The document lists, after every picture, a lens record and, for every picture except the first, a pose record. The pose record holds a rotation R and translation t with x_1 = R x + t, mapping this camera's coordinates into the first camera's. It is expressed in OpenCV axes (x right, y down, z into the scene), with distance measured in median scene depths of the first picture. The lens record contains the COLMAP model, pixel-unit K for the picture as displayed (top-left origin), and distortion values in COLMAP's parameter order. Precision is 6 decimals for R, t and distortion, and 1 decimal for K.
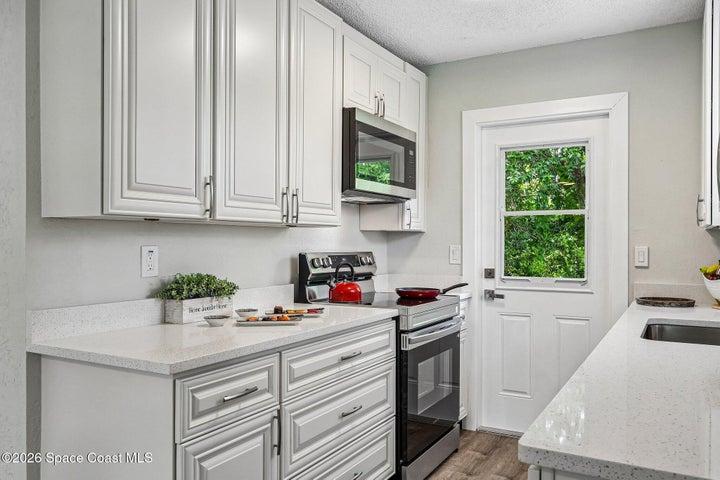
lens RADIAL K [[568.6, 0, 358.2], [0, 568.6, 241.7], [0, 0, 1]] dist [-0.003054, 0.000857]
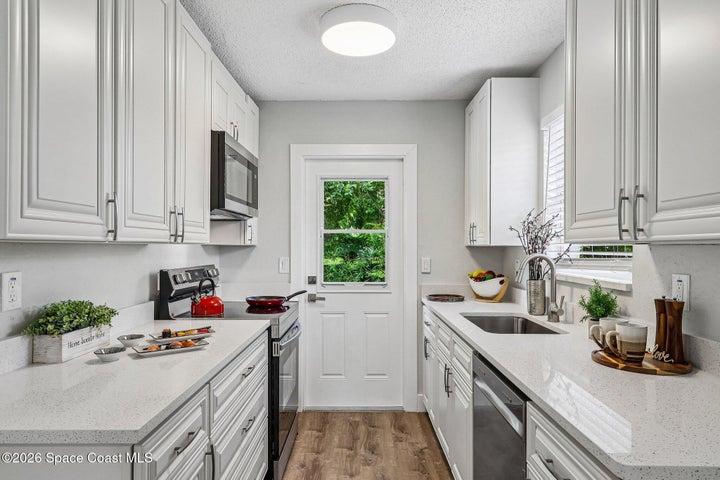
lens RADIAL K [[445.9, 0, 360.3], [0, 445.9, 246.2], [0, 0, 1]] dist [0.000452, 0.000558]
pose [[0.871171, -0.000254, 0.490980, -0.171491], [-0.000877, 0.999997, 0.002073, -0.021940], [-0.490979, -0.002237, 0.871168, 0.137663]]
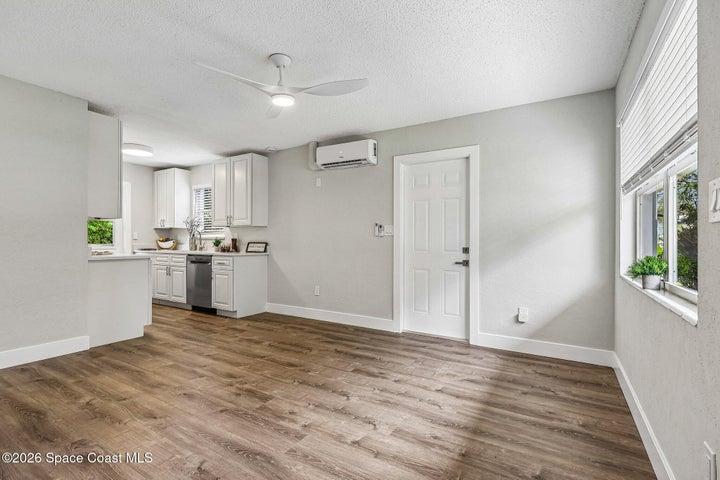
lens RADIAL K [[337.0, 0, 358.0], [0, 337.0, 243.1], [0, 0, 1]] dist [-0.000084, 0.000237]
pose [[0.030042, -0.005126, 0.999536, -1.333028], [-0.009455, 0.999941, 0.005412, 0.042750], [-0.999504, -0.009613, 0.029991, -0.287118]]
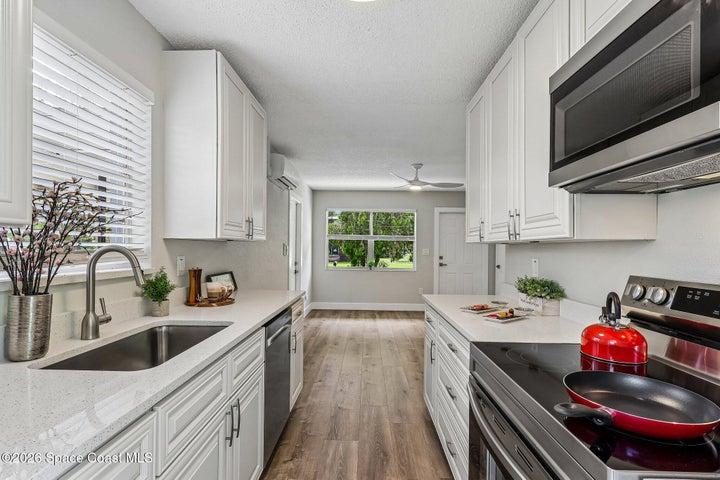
lens RADIAL K [[348.4, 0, 360.0], [0, 348.4, 240.0], [0, 0, 1]] dist [-0.001820, -0.000111]
pose [[-0.880563, -0.020390, -0.473491, 0.387413], [-0.007033, 0.999526, -0.029964, -0.003462], [0.473878, -0.023055, -0.880289, 1.158499]]
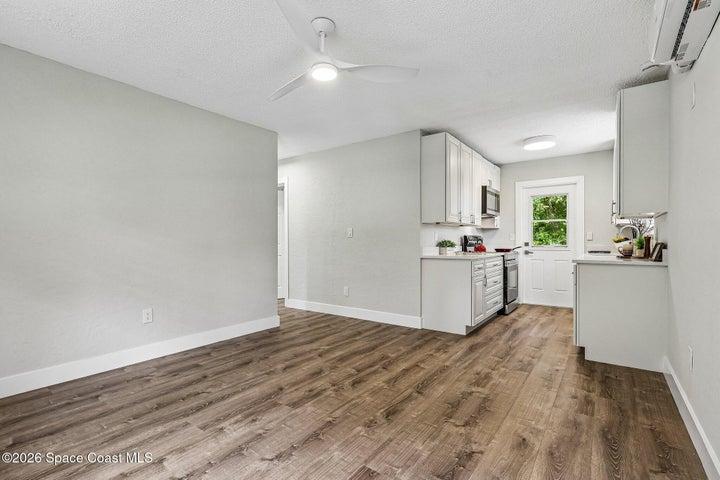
lens RADIAL K [[337.0, 0, 358.0], [0, 337.0, 243.1], [0, 0, 1]] dist [-0.000084, 0.000237]
pose [[0.992743, -0.004325, -0.120175, -0.411908], [0.005026, 0.999972, 0.005529, 0.044925], [0.120148, -0.006093, 0.992737, -0.741336]]
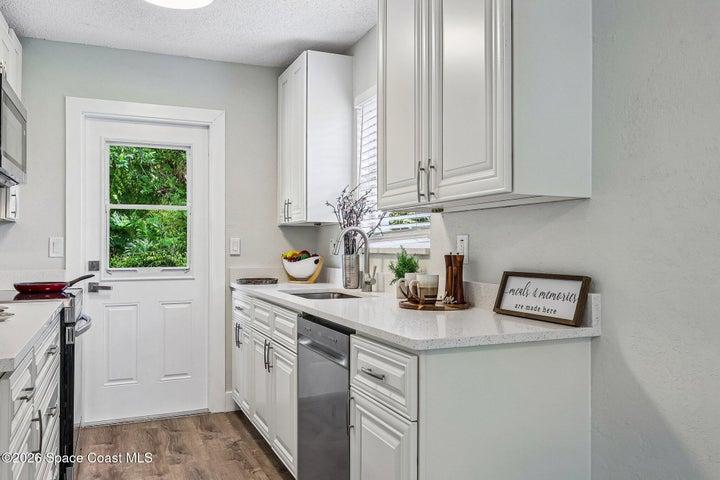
lens RADIAL K [[572.3, 0, 360.0], [0, 572.3, 240.0], [0, 0, 1]] dist [-0.000555, 0.000968]
pose [[0.605567, 0.006633, 0.795767, -0.326670], [-0.000540, 0.999968, -0.007924, 0.021755], [-0.795794, 0.004368, 0.605552, 0.032667]]
